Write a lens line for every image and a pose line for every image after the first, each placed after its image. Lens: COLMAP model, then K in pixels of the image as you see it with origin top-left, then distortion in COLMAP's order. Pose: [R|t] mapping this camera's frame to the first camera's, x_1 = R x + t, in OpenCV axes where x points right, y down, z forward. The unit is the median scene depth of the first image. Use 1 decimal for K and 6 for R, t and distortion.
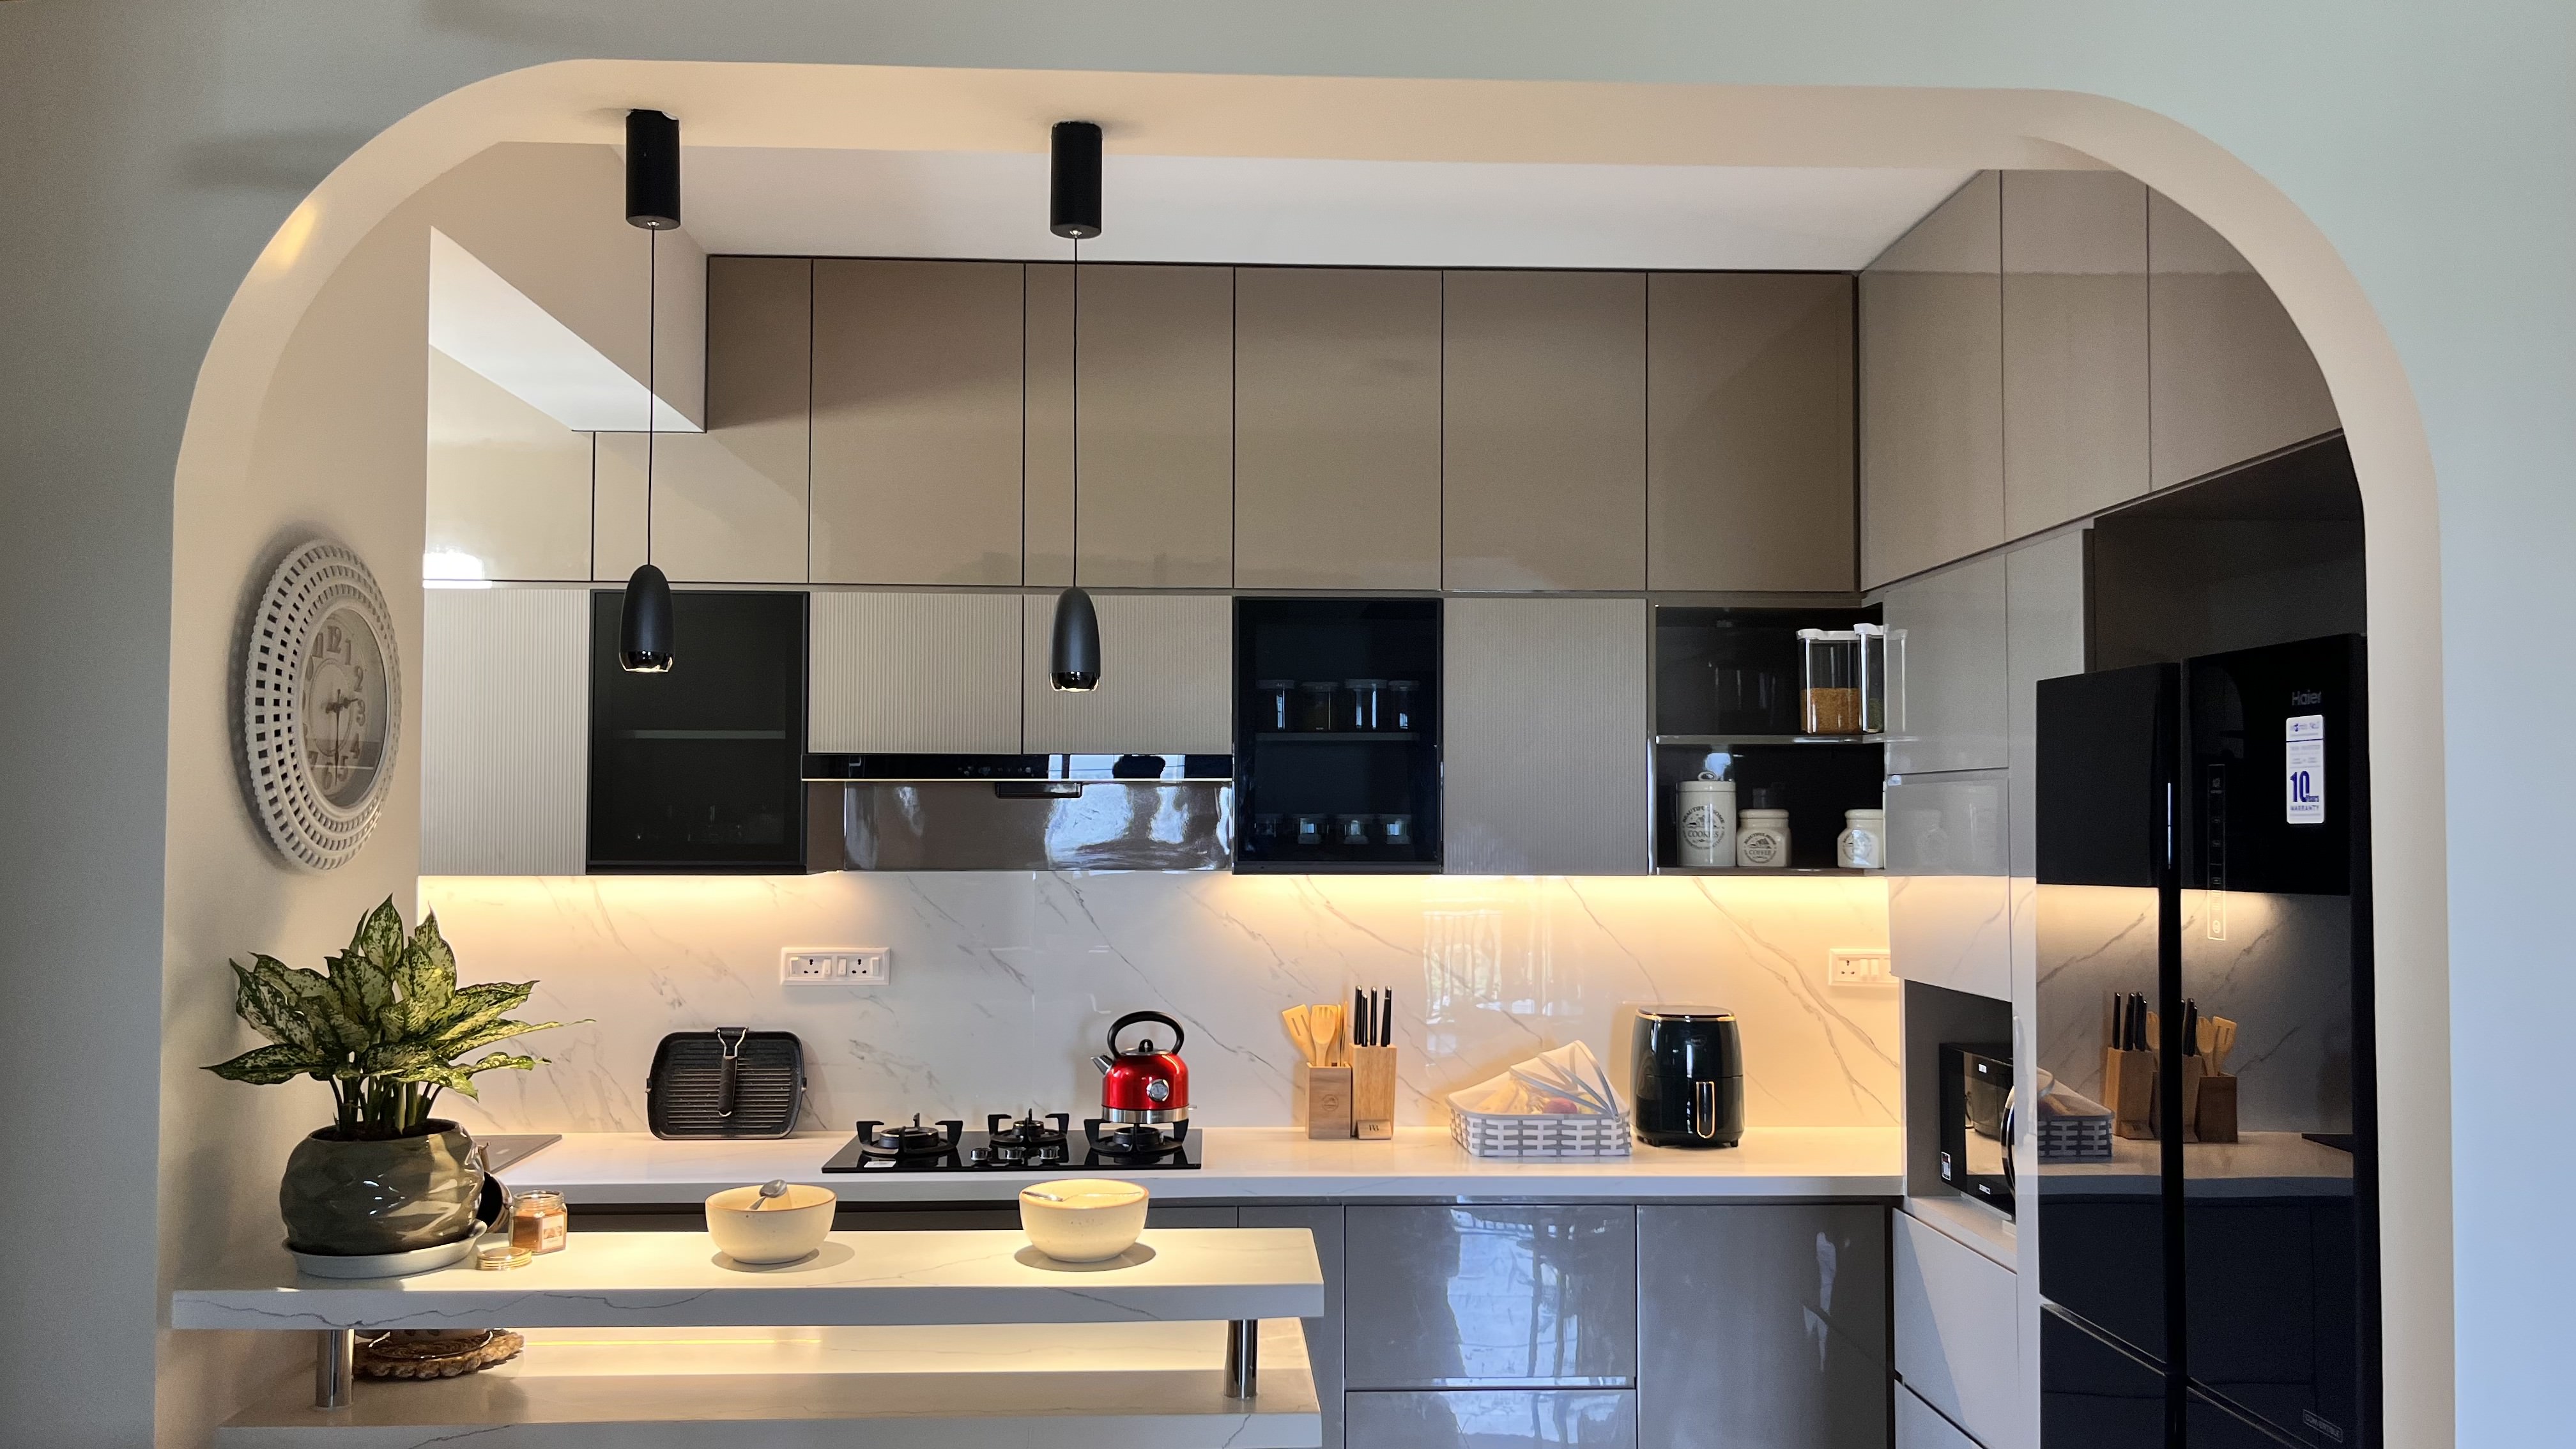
lens RADIAL K [[1978.4, 0, 1304.2], [0, 1978.4, 734.6], [0, 0, 1]] dist [0.052911, -0.054590]
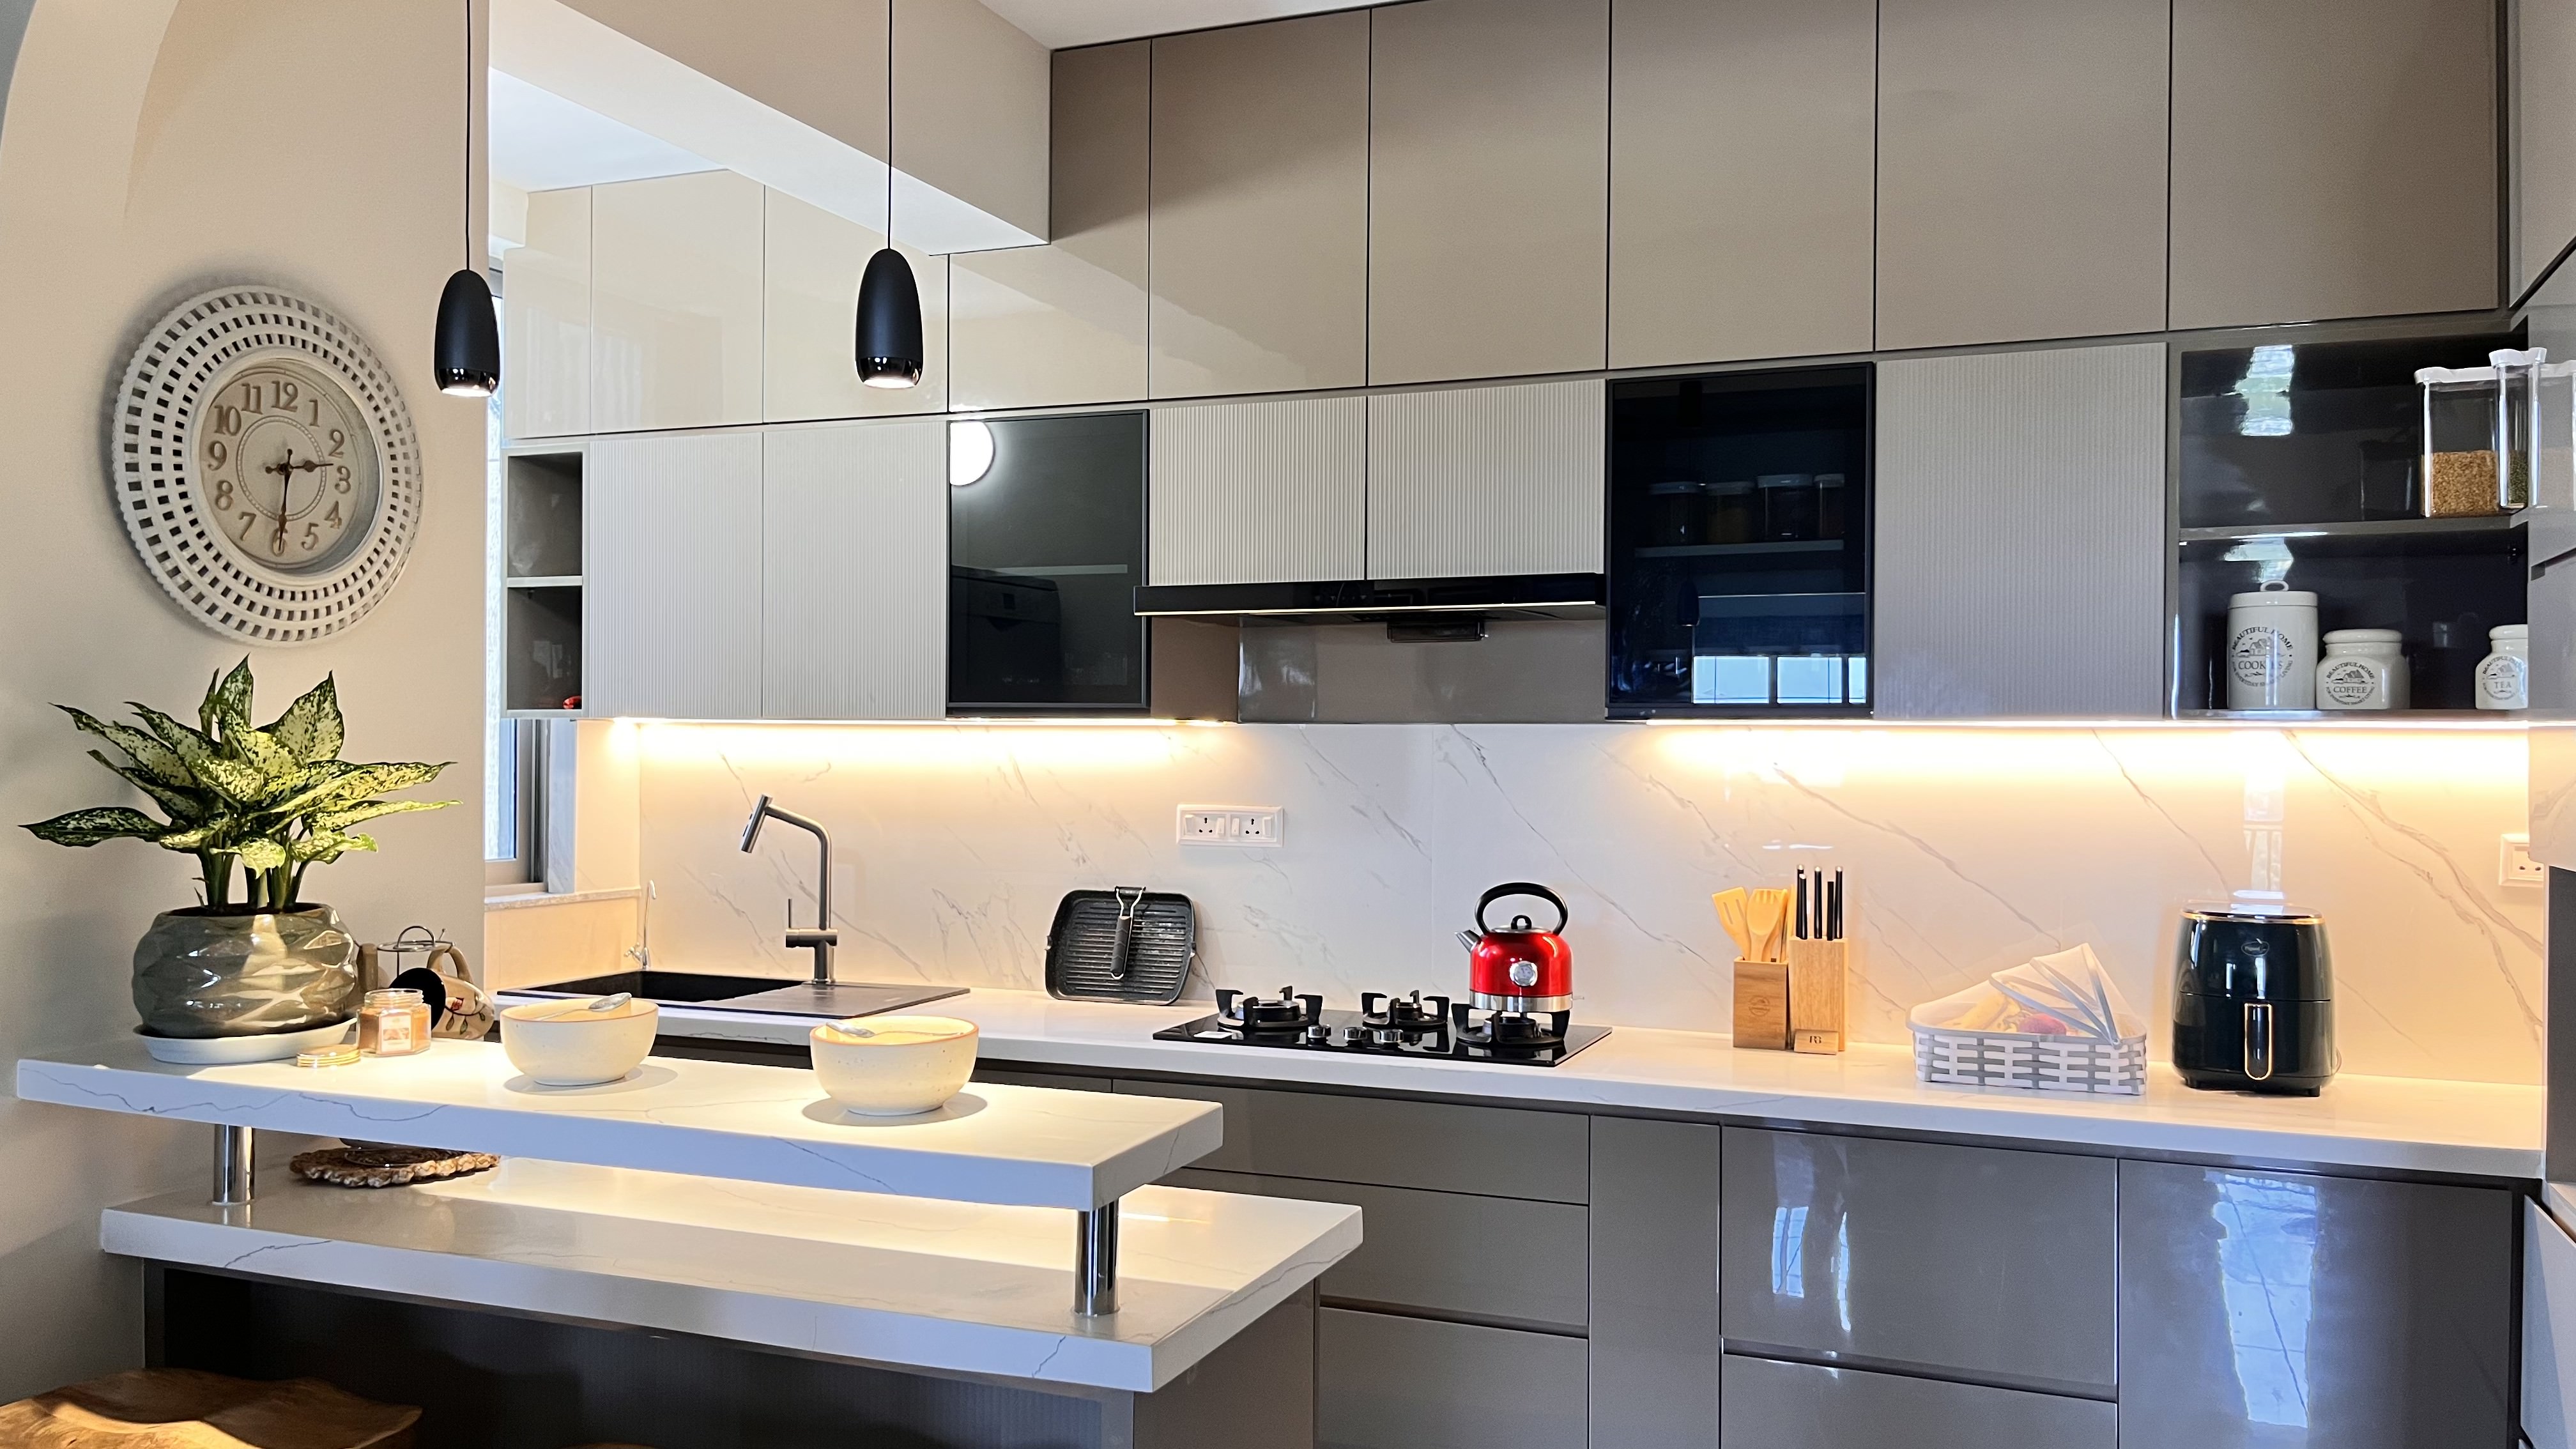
lens RADIAL K [[1978.4, 0, 1291.6], [0, 1978.4, 740.1], [0, 0, 1]] dist [0.052911, -0.054590]
pose [[0.909144, 0.003533, -0.416467, 0.189633], [0.012095, 0.999318, 0.034880, 0.049304], [0.416306, -0.036748, 0.908482, 0.193667]]
